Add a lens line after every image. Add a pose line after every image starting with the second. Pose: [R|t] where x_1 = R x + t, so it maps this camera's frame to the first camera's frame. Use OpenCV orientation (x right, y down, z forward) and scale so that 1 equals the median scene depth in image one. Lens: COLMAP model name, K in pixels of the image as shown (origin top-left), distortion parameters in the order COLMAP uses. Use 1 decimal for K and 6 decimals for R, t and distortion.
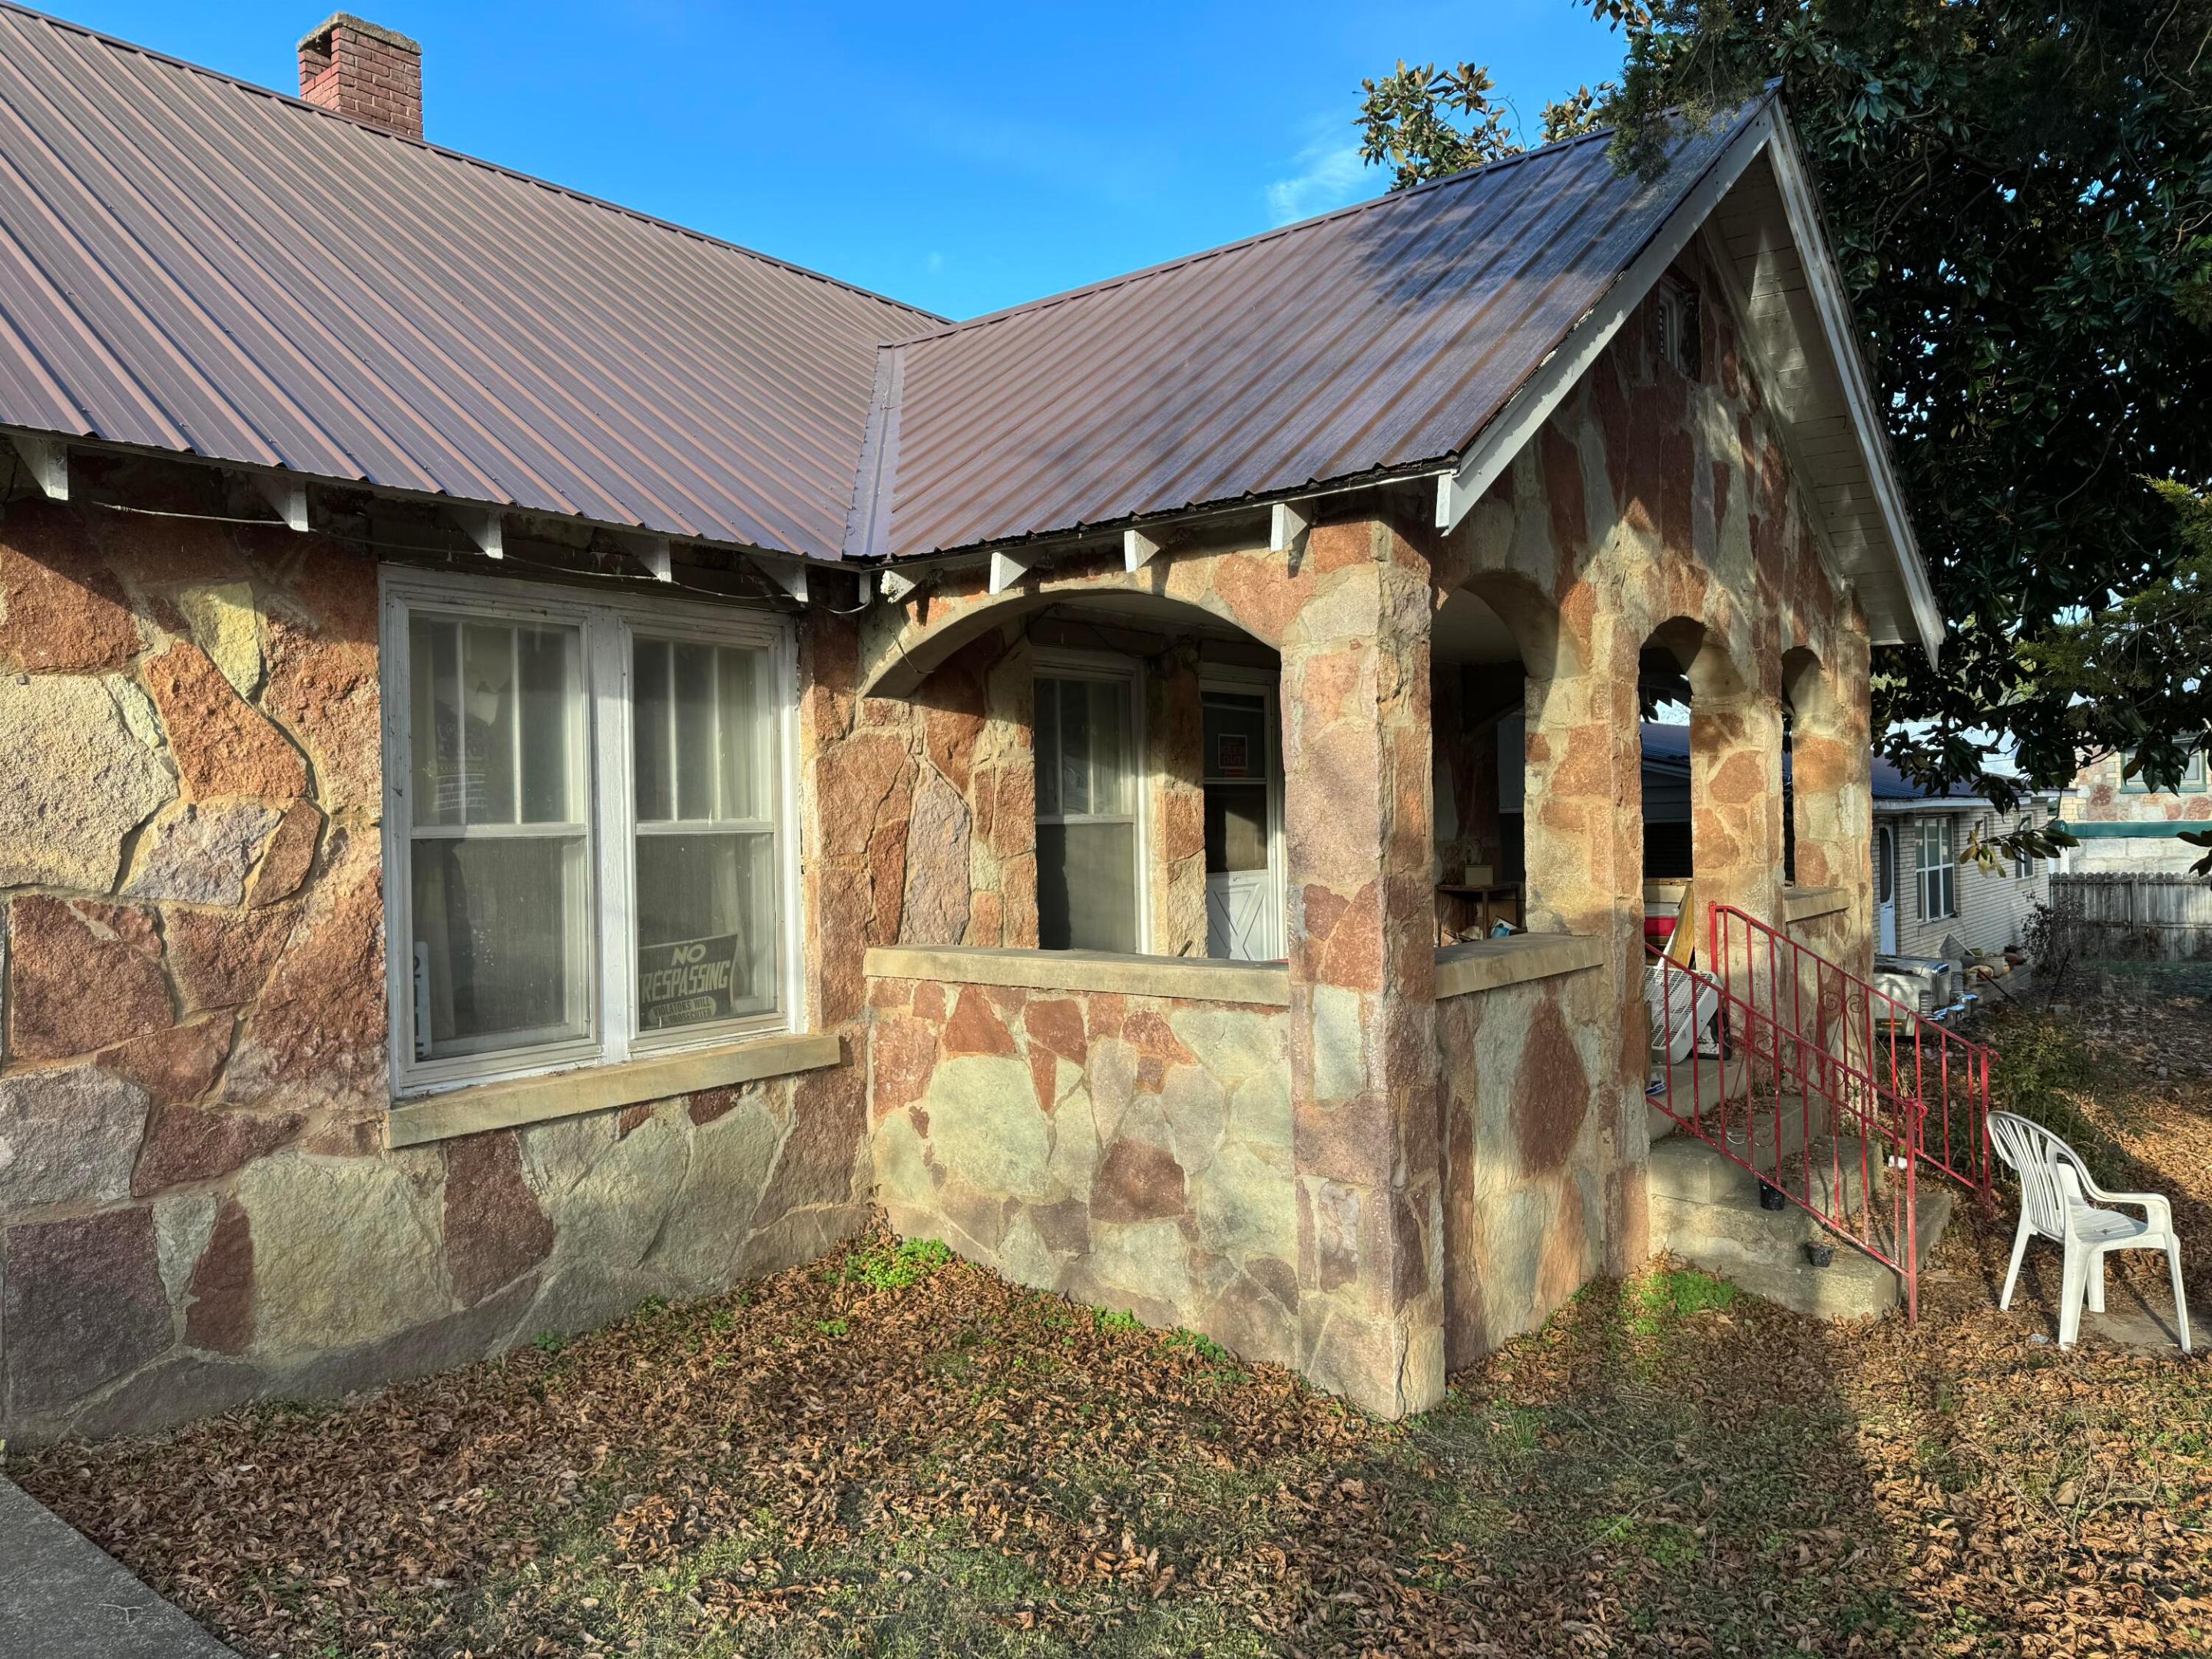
lens RADIAL K [[1570.6, 0, 1093.4], [0, 1570.6, 812.1], [0, 0, 1]] dist [0.204691, -0.360309]
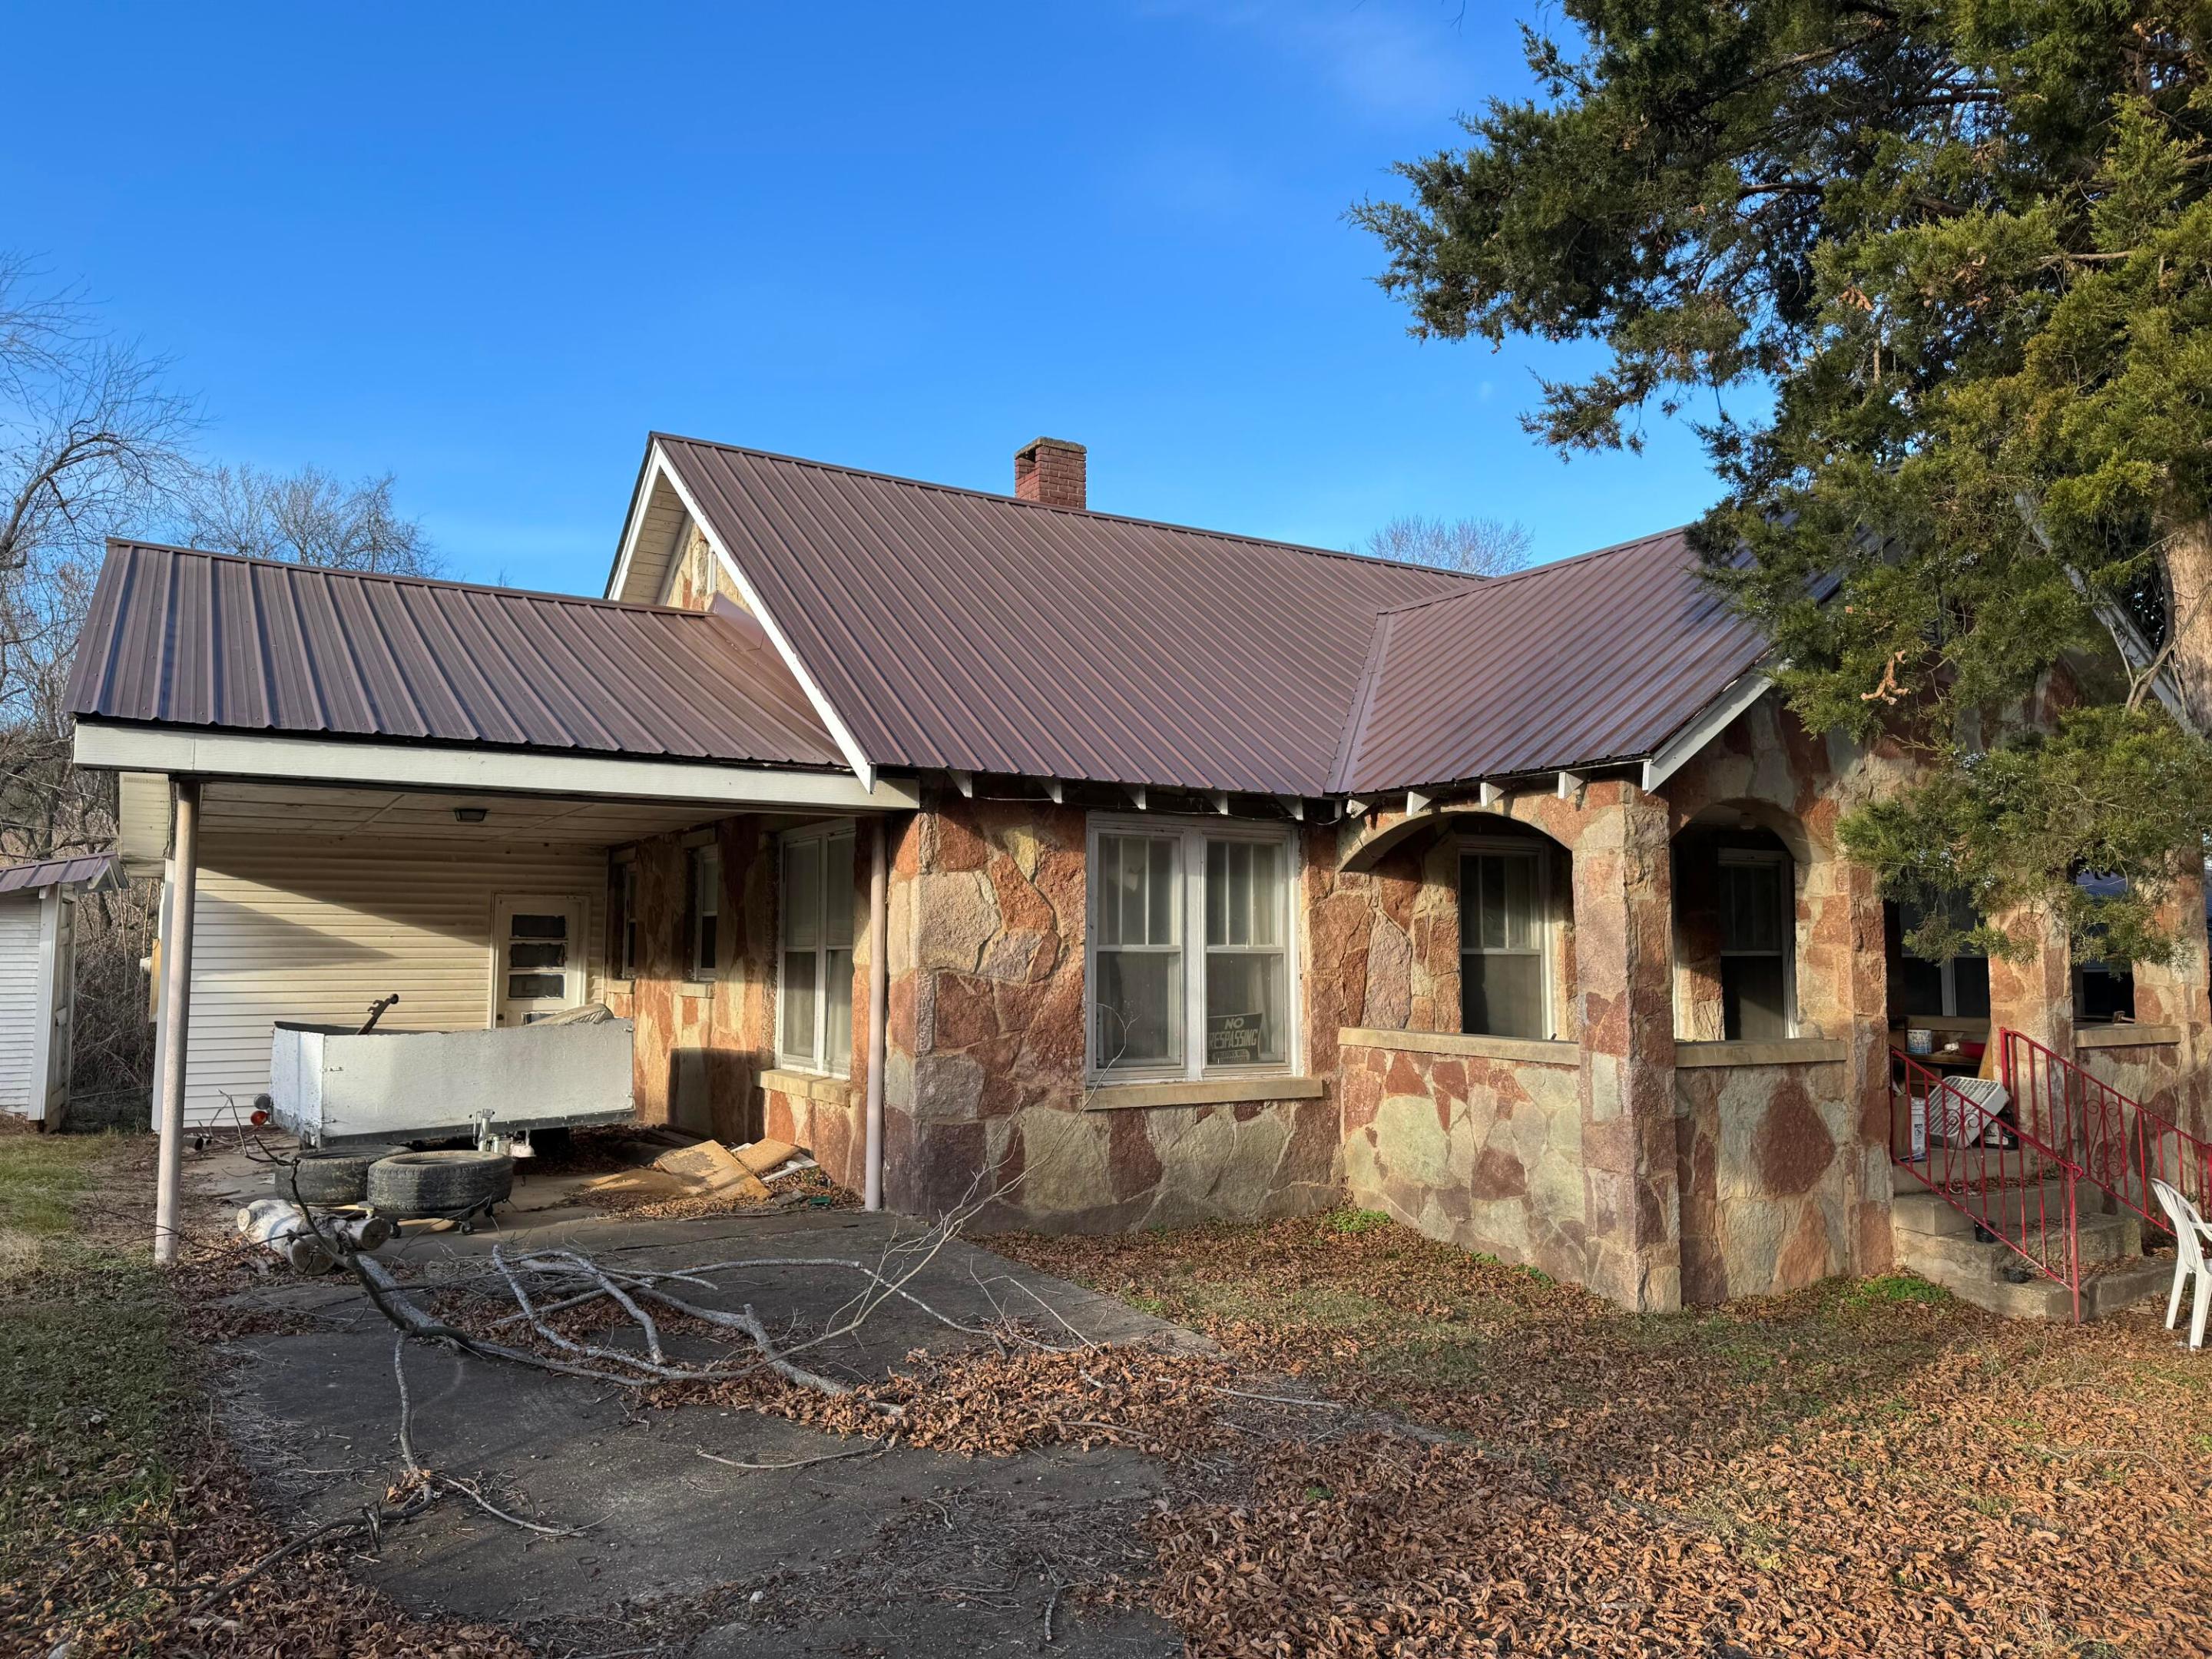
lens RADIAL K [[1582.3, 0, 1109.4], [0, 1582.3, 803.9], [0, 0, 1]] dist [0.040125, -0.026592]
pose [[0.942674, -0.006165, -0.333657, 0.196941], [-0.022536, 0.996371, -0.082080, -0.003512], [0.332952, 0.084894, 0.939114, -0.693964]]
